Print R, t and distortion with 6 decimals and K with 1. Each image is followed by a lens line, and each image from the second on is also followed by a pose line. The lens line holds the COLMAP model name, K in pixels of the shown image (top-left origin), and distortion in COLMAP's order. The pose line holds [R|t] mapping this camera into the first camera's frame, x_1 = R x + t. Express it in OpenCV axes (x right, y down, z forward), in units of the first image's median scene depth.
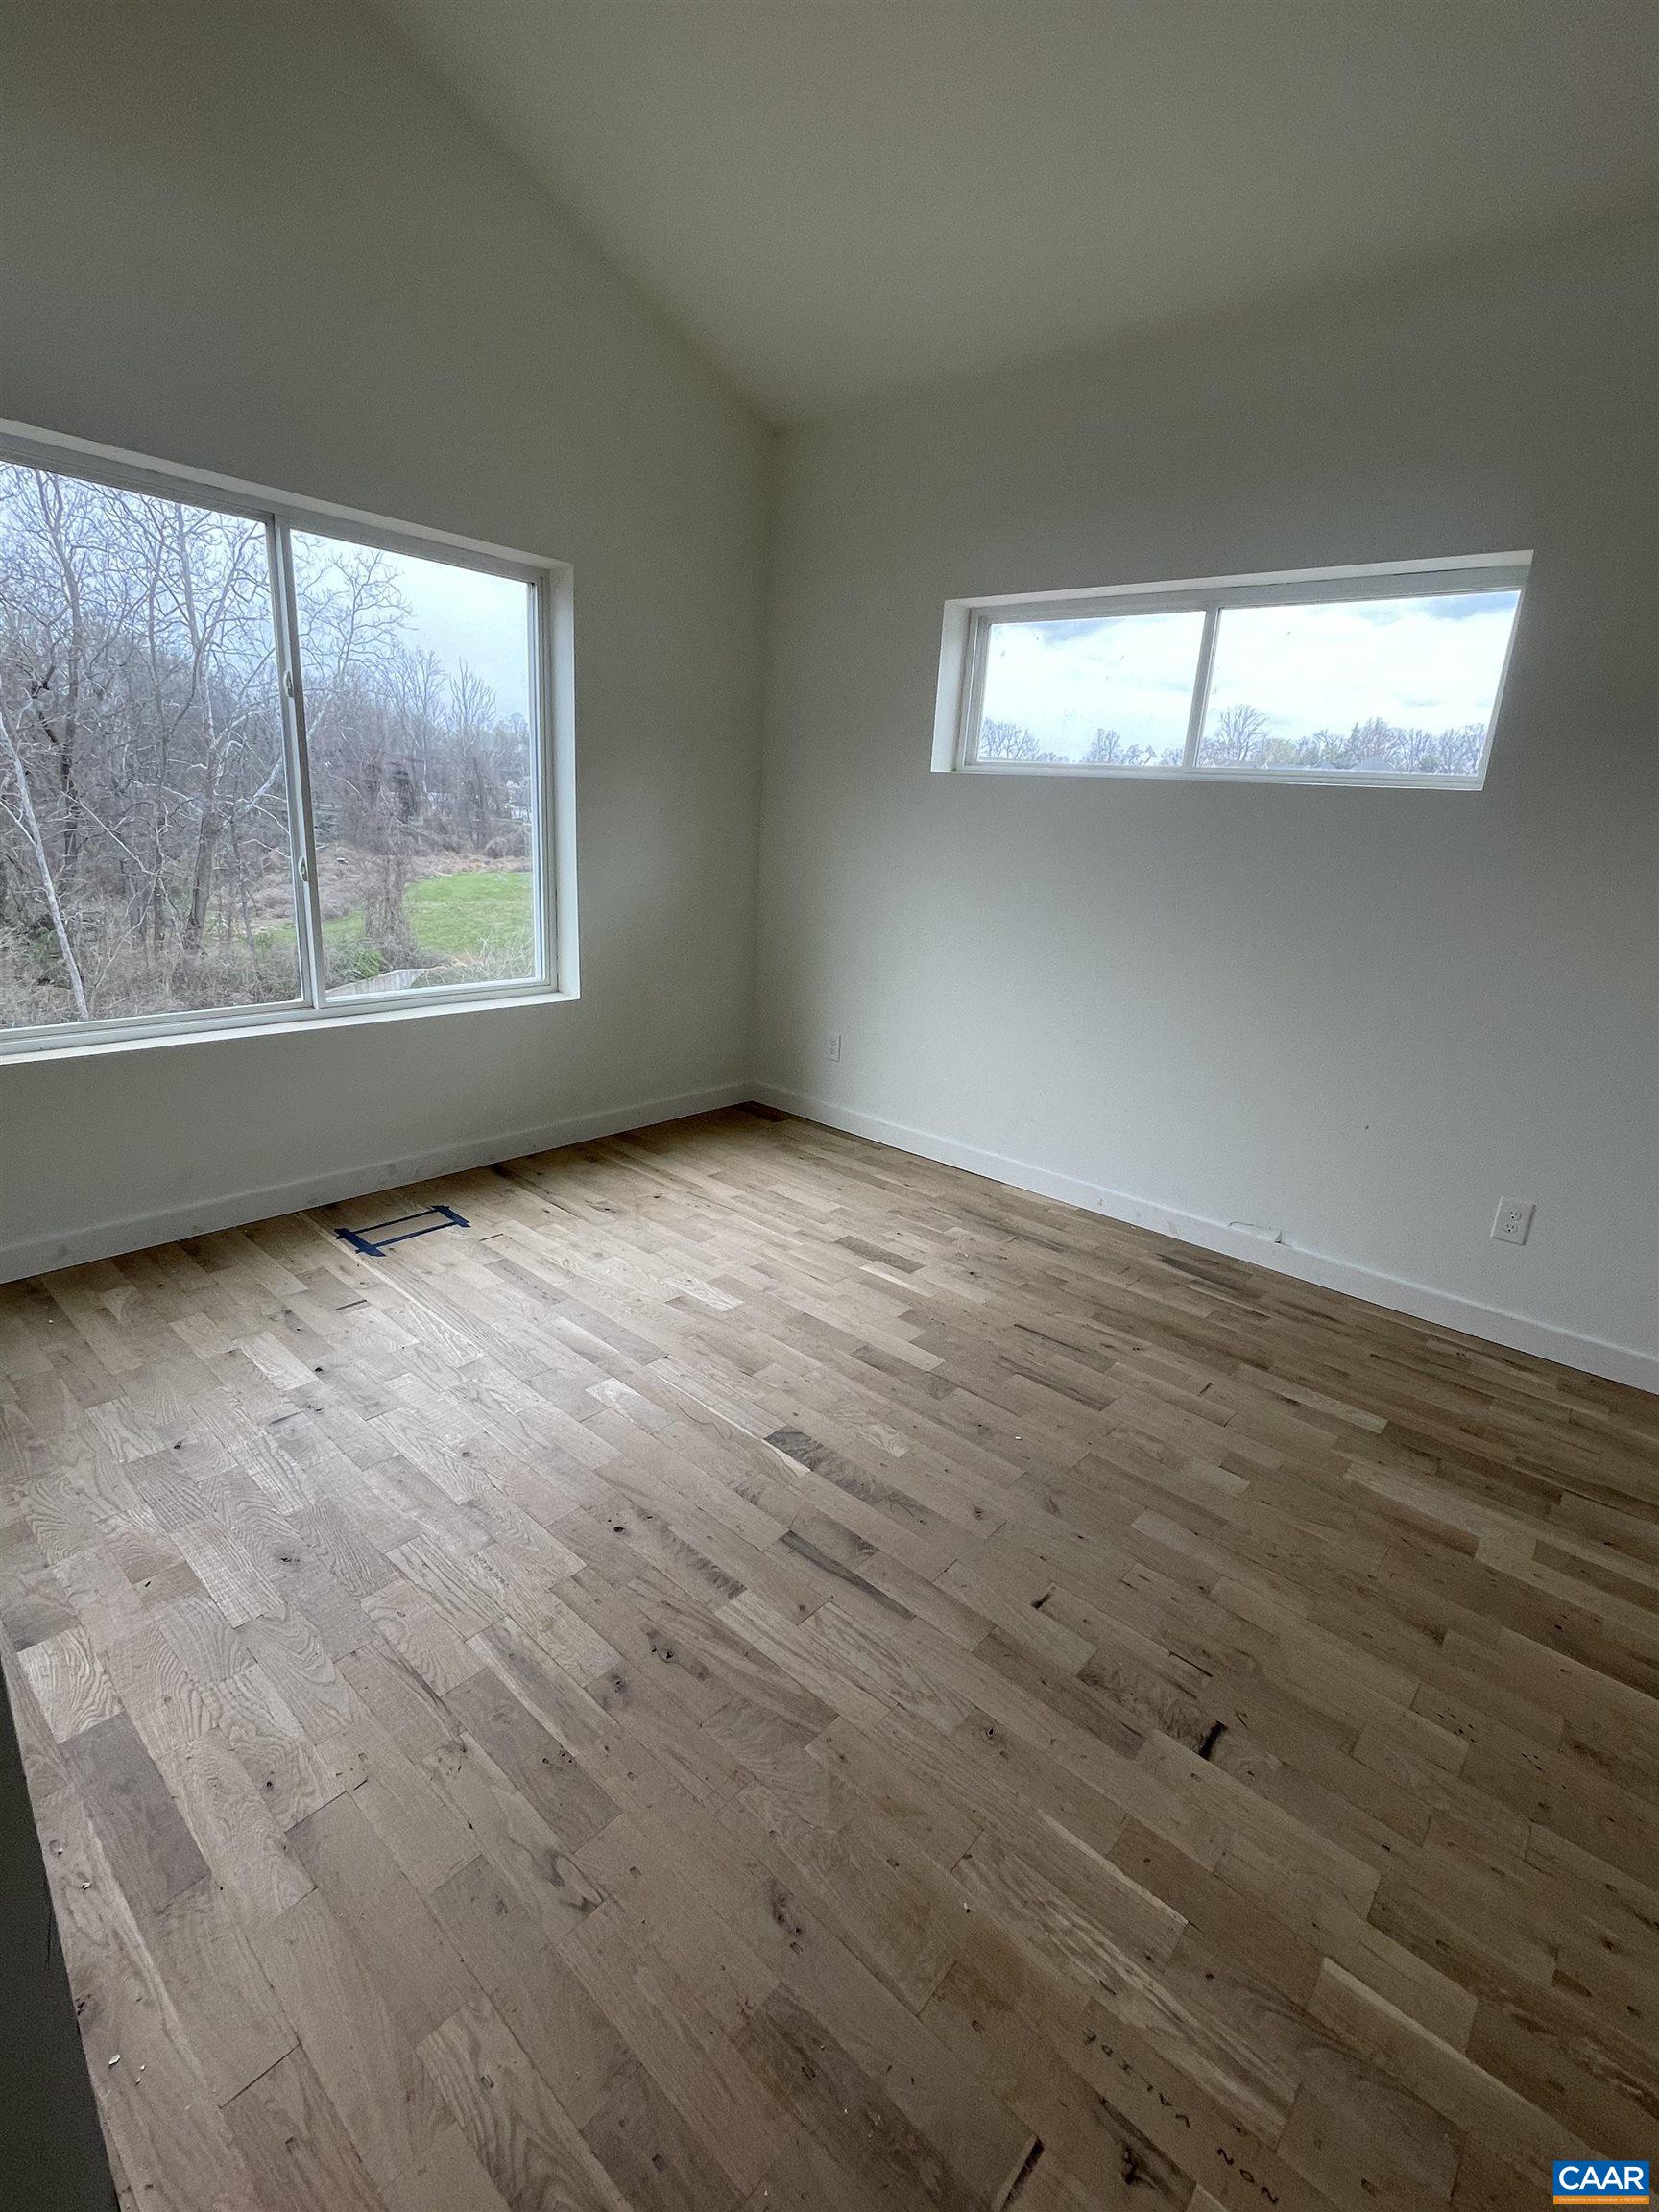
lens RADIAL K [[993.5, 0, 829.6], [0, 993.5, 1104.3], [0, 0, 1]] dist [0.002401, 0.000159]
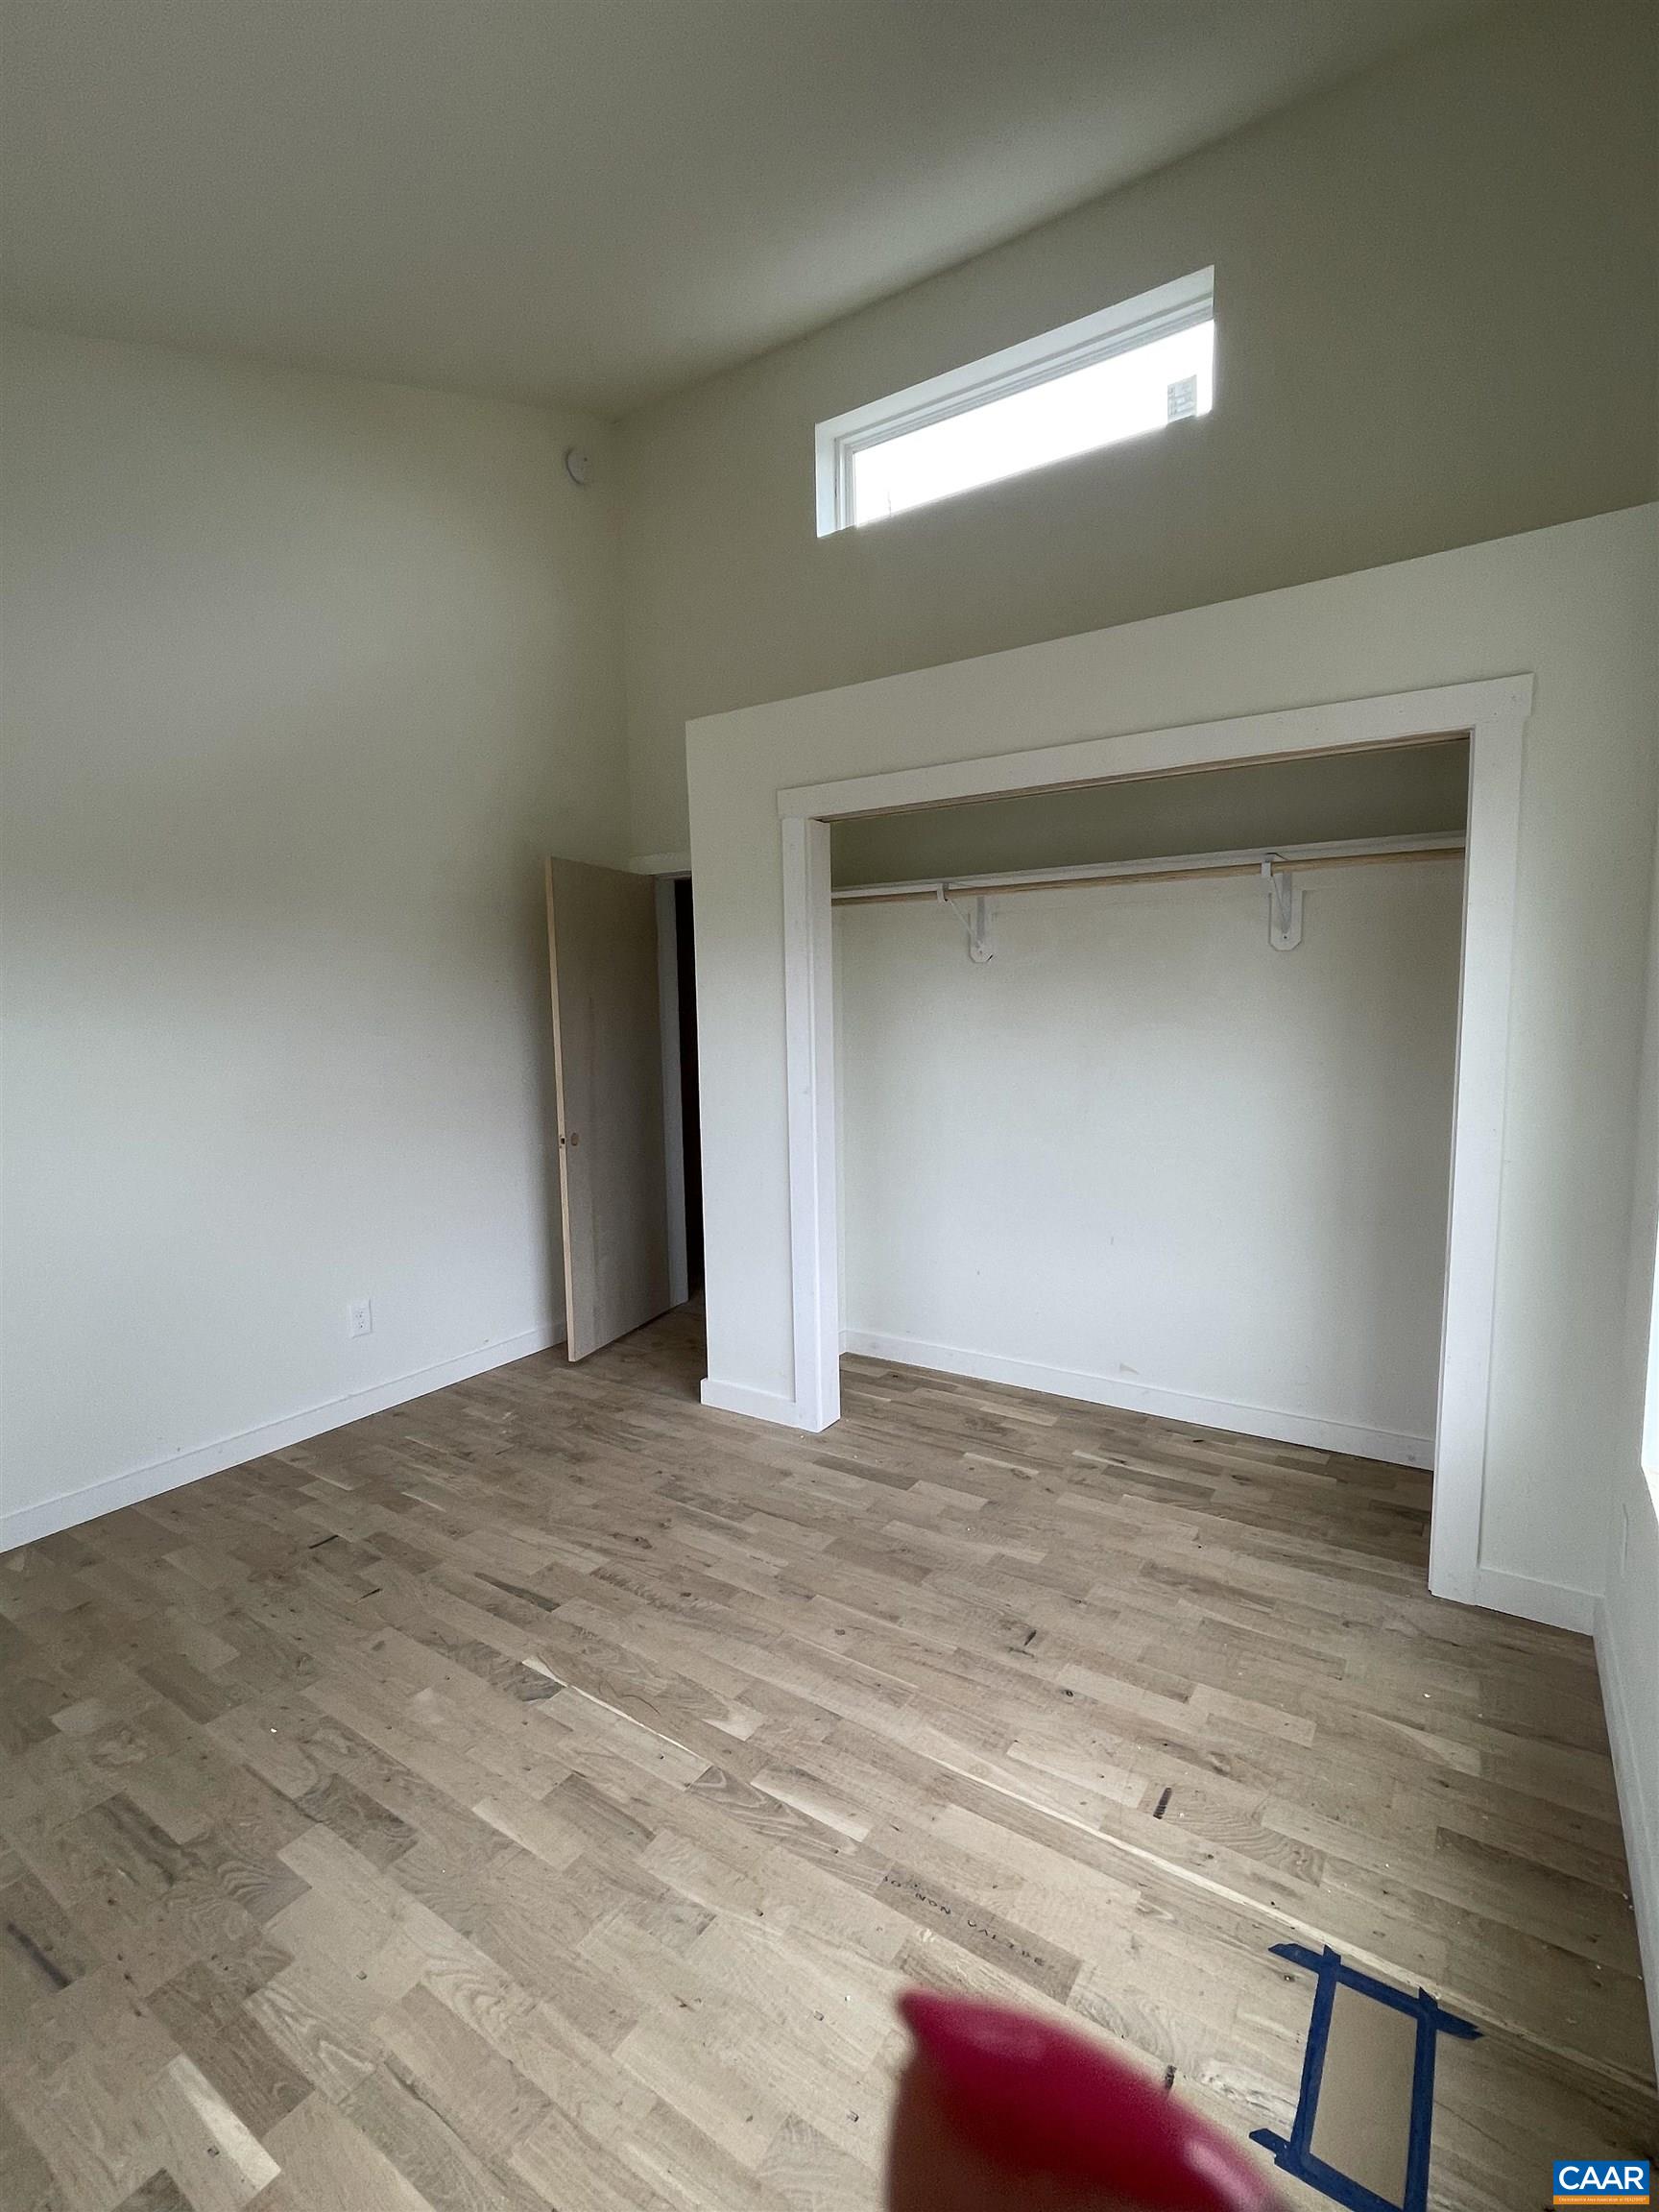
lens RADIAL K [[993.5, 0, 829.8], [0, 993.5, 1108.2], [0, 0, 1]] dist [0.002401, 0.000159]
pose [[-0.990548, -0.030771, -0.133669, -0.173353], [-0.079669, 0.922347, 0.378060, -0.569237], [0.111656, 0.385136, -0.916081, 1.676679]]
